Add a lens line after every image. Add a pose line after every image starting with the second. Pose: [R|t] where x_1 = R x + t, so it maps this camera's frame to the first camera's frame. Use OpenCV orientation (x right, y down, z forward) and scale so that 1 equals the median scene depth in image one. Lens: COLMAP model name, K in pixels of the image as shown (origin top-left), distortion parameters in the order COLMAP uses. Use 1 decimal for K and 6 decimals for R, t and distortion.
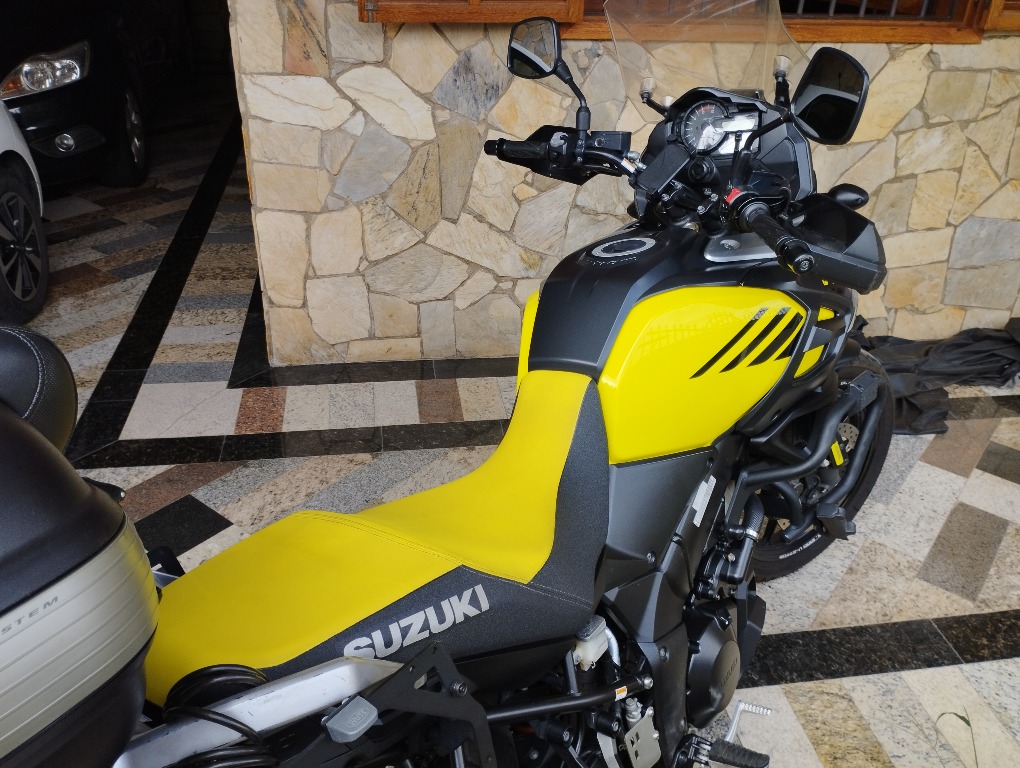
lens RADIAL K [[845.5, 0, 507.3], [0, 845.5, 388.4], [0, 0, 1]] dist [0.084611, -0.106643]
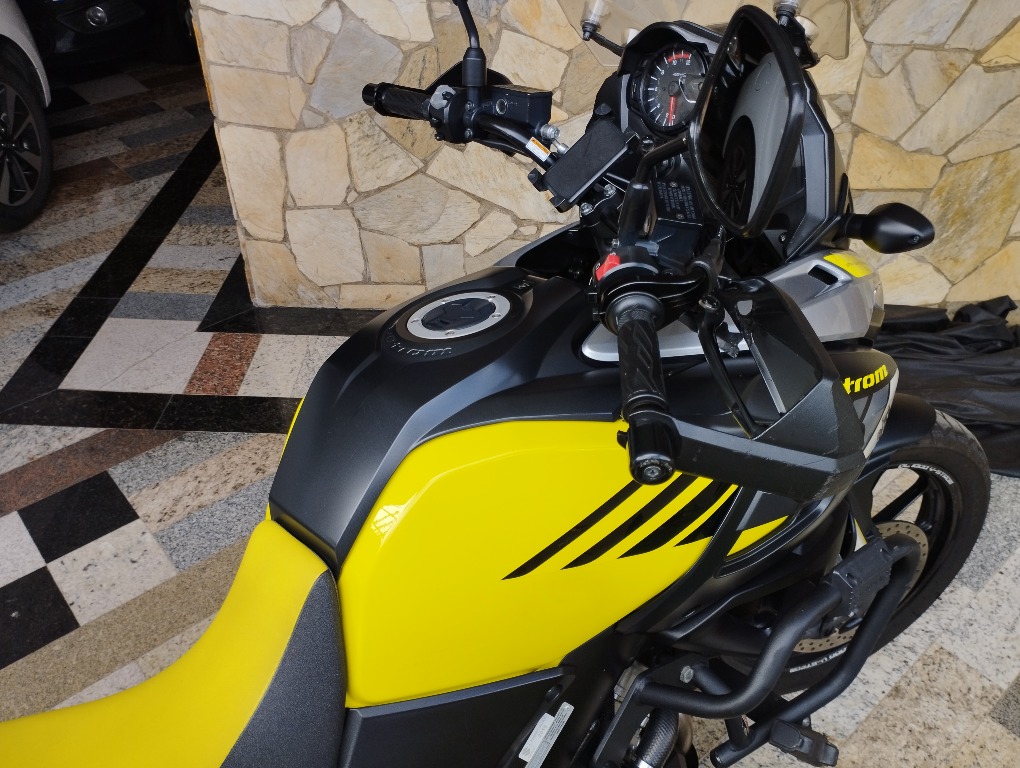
lens RADIAL K [[845.5, 0, 510.1], [0, 845.5, 383.7], [0, 0, 1]] dist [0.084611, -0.106643]
pose [[0.980801, 0.100133, -0.167340, 0.144384], [-0.074690, 0.985558, 0.151973, -0.110138], [0.180141, -0.136557, 0.974116, 0.216979]]
